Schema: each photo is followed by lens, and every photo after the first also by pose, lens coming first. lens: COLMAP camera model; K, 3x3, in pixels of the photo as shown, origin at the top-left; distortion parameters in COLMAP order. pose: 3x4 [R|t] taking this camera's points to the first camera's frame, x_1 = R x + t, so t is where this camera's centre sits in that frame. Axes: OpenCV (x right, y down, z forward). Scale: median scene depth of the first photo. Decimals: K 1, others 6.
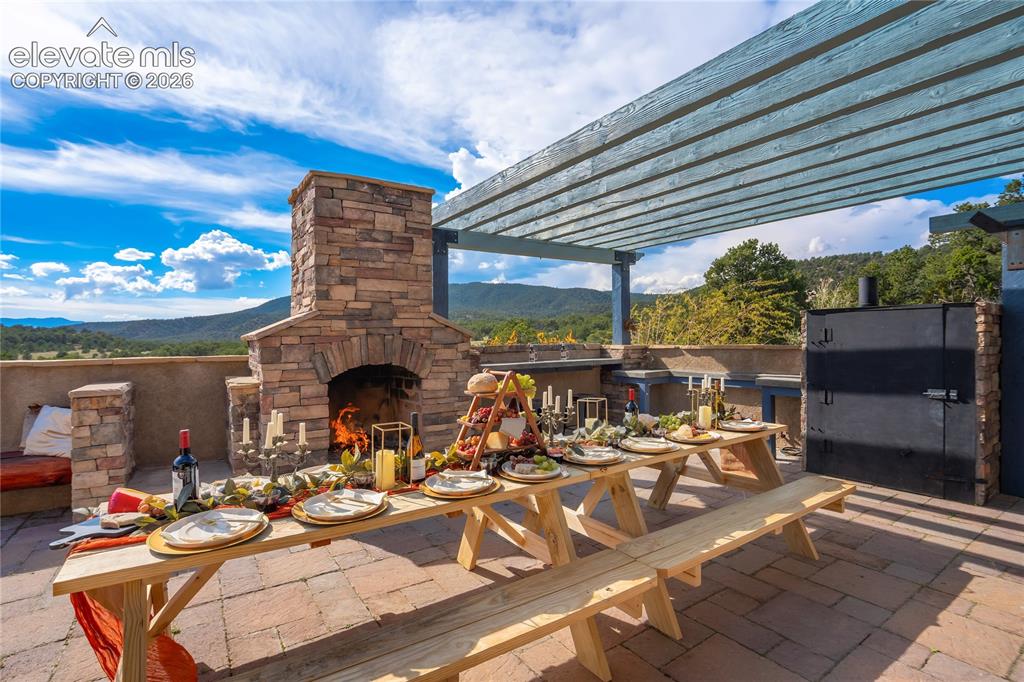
lens RADIAL K [[477.3, 0, 507.7], [0, 477.3, 337.7], [0, 0, 1]] dist [-0.001149, 0.000029]
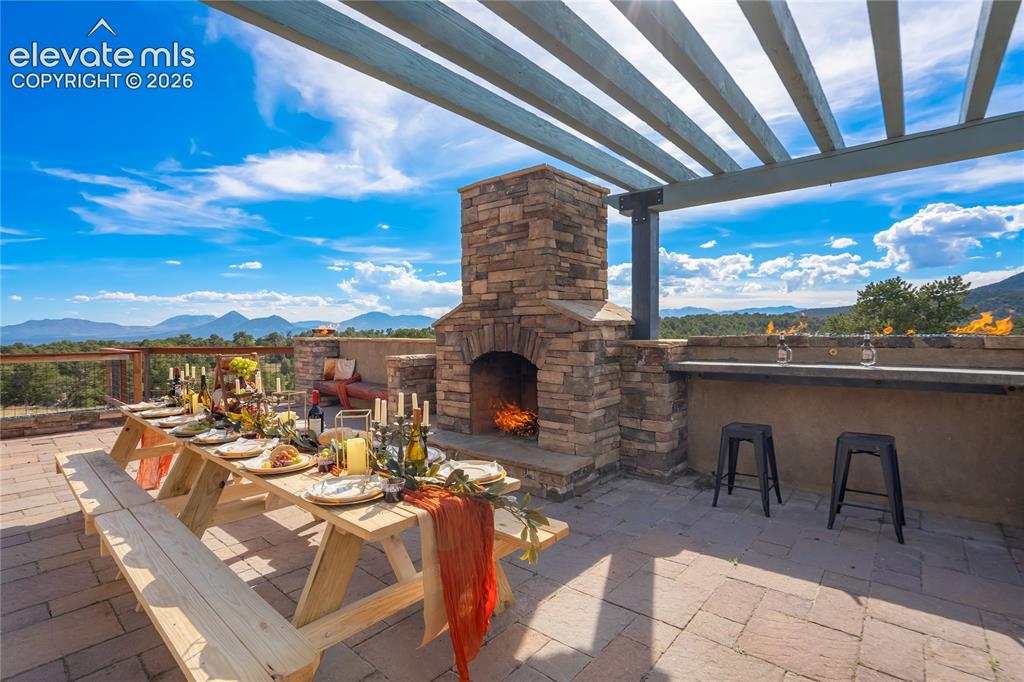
lens RADIAL K [[481.6, 0, 513.1], [0, 481.6, 336.7], [0, 0, 1]] dist [-0.025088, 0.000463]
pose [[0.284056, 0.021666, -0.958563, 0.757800], [0.007644, 0.999662, 0.024860, -0.002834], [0.958777, -0.014388, 0.283794, 0.717956]]
